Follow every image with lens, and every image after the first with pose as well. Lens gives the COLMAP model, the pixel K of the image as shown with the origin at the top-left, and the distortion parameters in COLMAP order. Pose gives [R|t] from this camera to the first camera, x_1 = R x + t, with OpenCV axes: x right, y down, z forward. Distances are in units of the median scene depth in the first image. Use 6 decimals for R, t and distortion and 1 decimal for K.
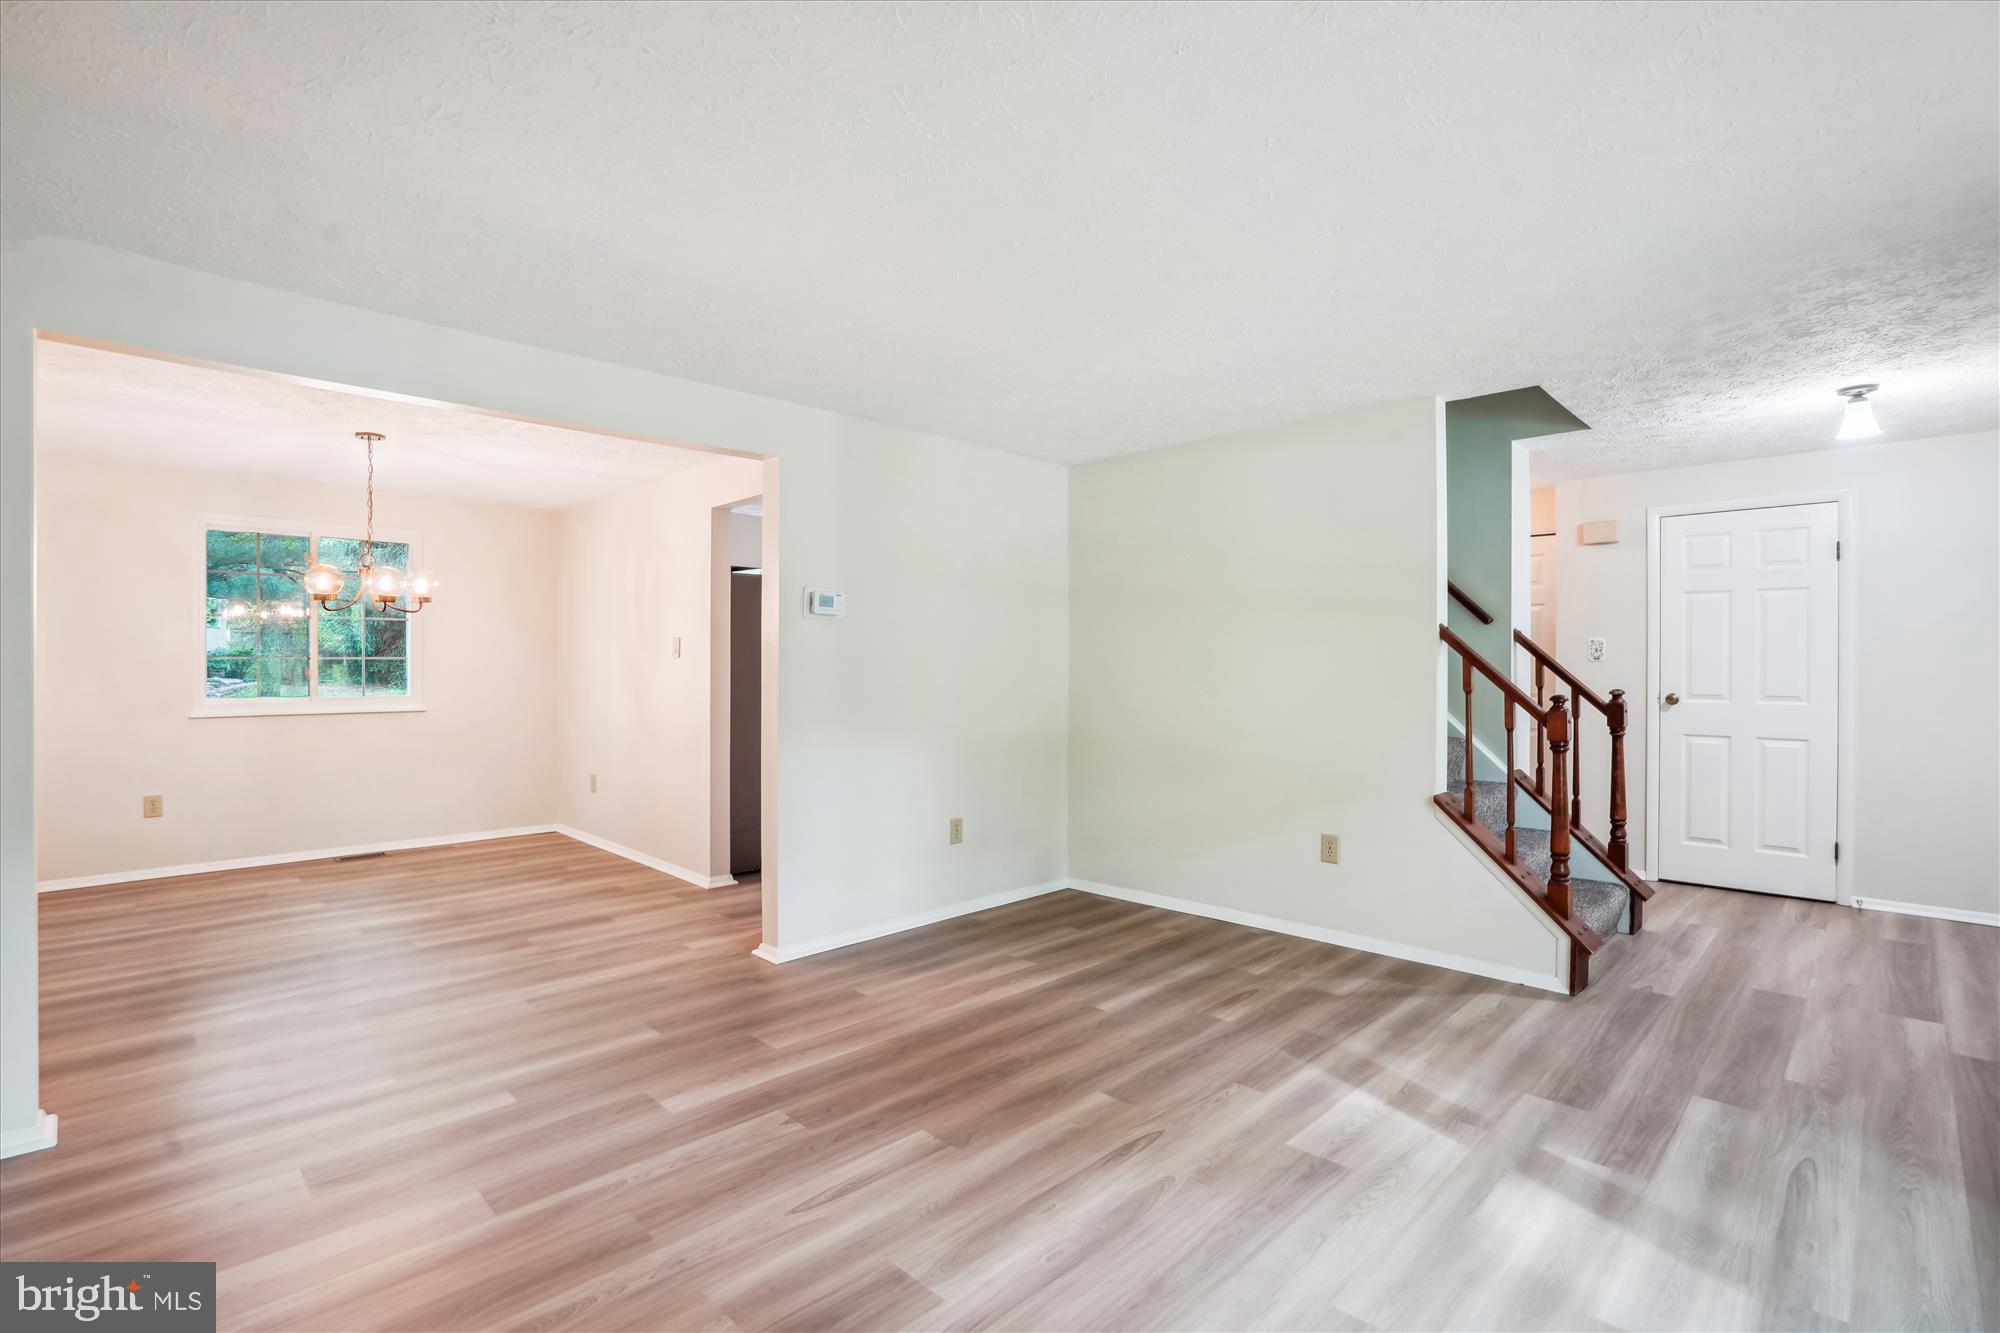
lens RADIAL K [[924.9, 0, 998.1], [0, 924.9, 670.8], [0, 0, 1]] dist [-0.023758, 0.007308]
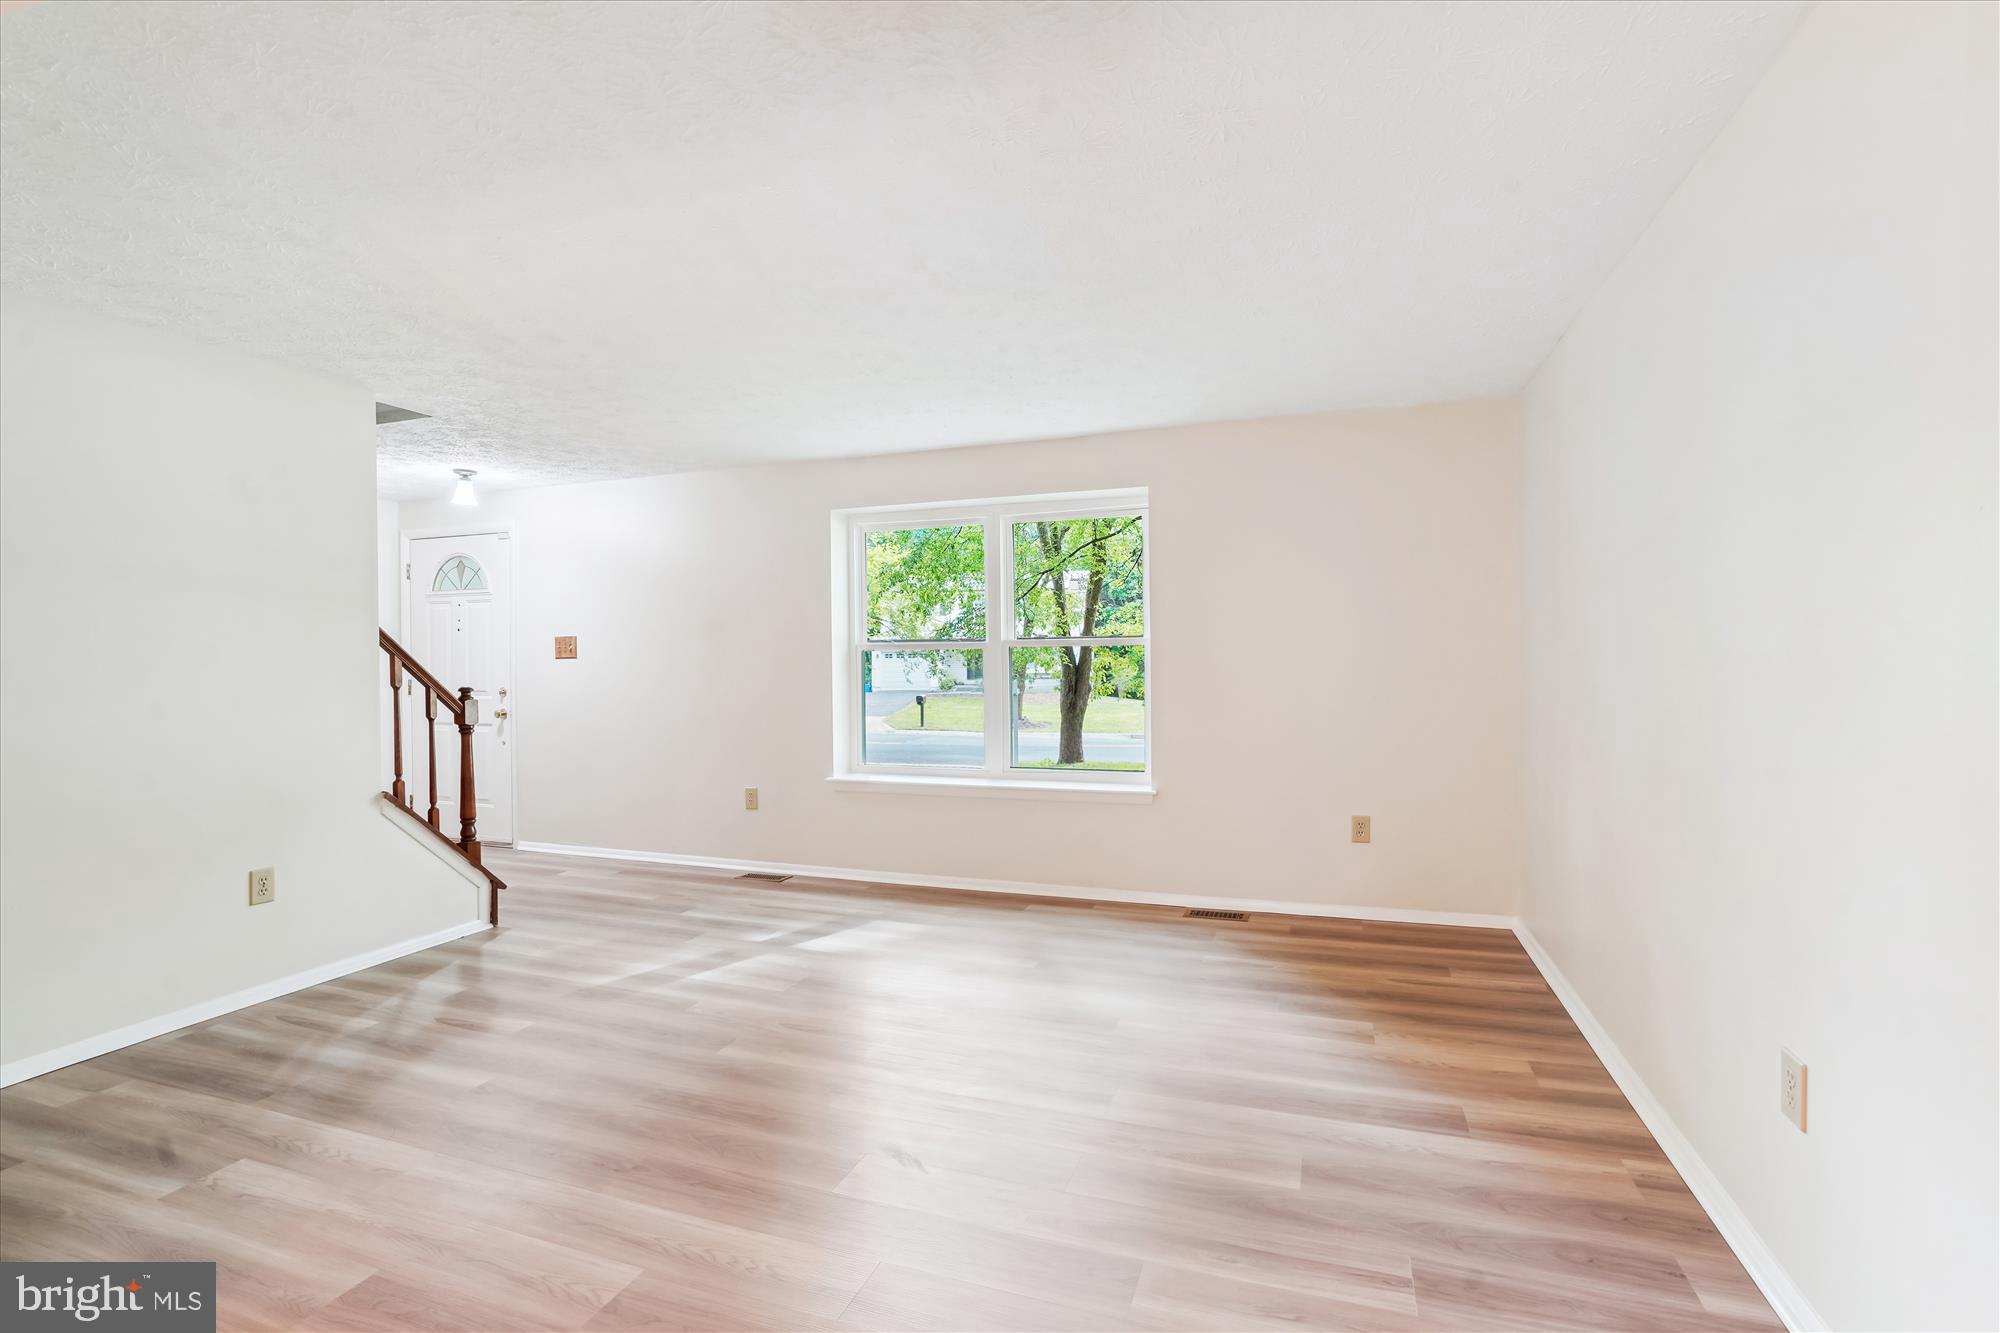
lens RADIAL K [[924.9, 0, 1012.4], [0, 924.9, 661.6], [0, 0, 1]] dist [-0.023758, 0.007308]
pose [[-0.435022, -0.005503, 0.900403, -0.954541], [0.007099, 0.999929, 0.009541, -0.016799], [-0.900392, 0.010543, -0.434953, 1.067416]]
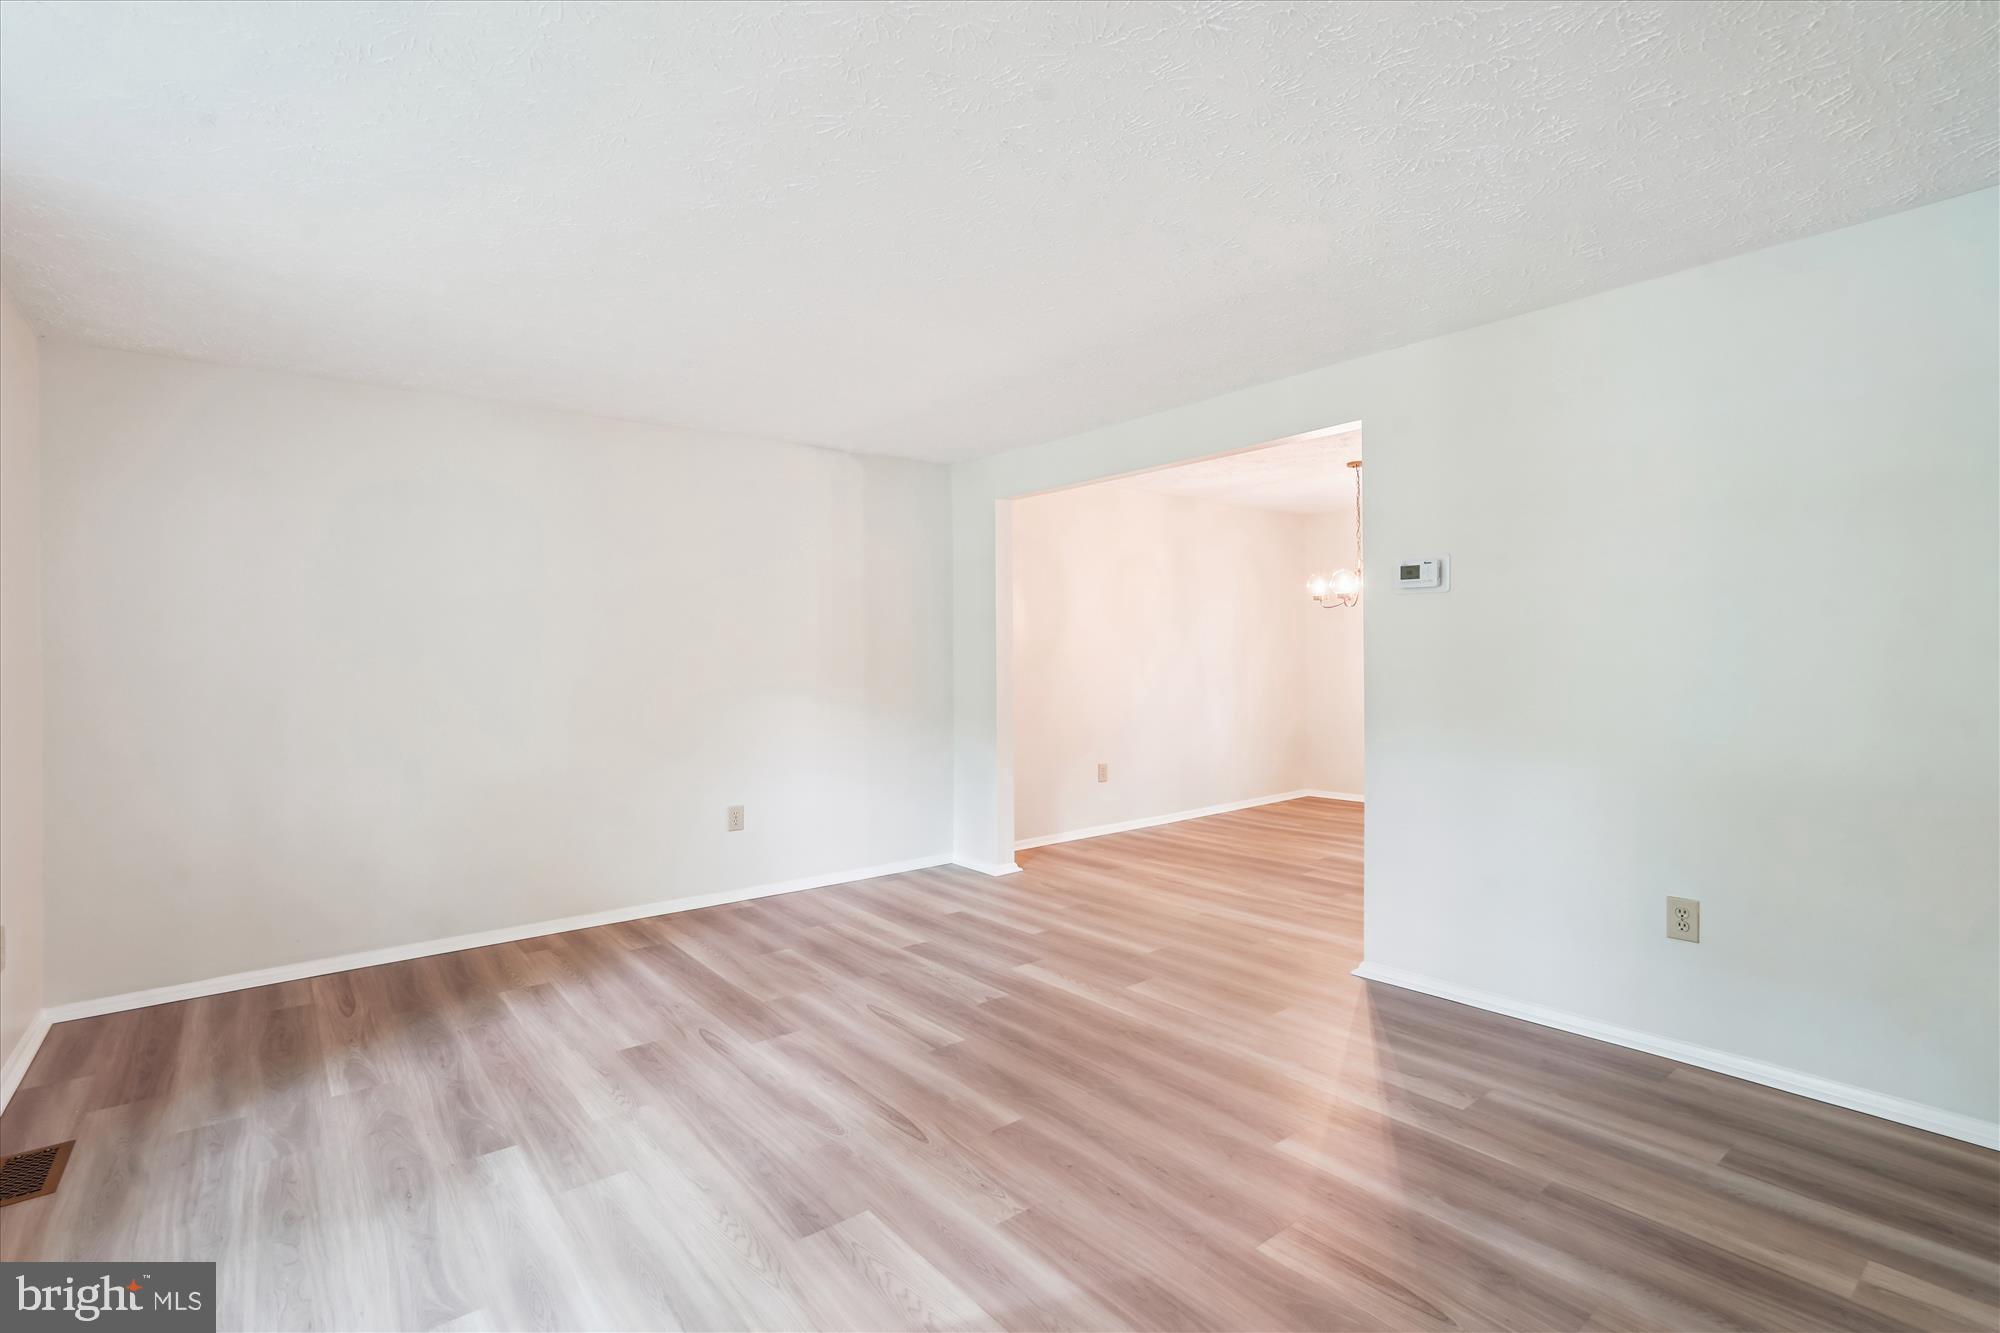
lens RADIAL K [[924.9, 0, 1003.3], [0, 924.9, 666.1], [0, 0, 1]] dist [-0.023758, 0.007308]
pose [[-0.109055, 0.005399, -0.994021, 0.946597], [0.013152, 0.999906, 0.003988, 0.001525], [0.993949, -0.012639, -0.109115, 1.006097]]
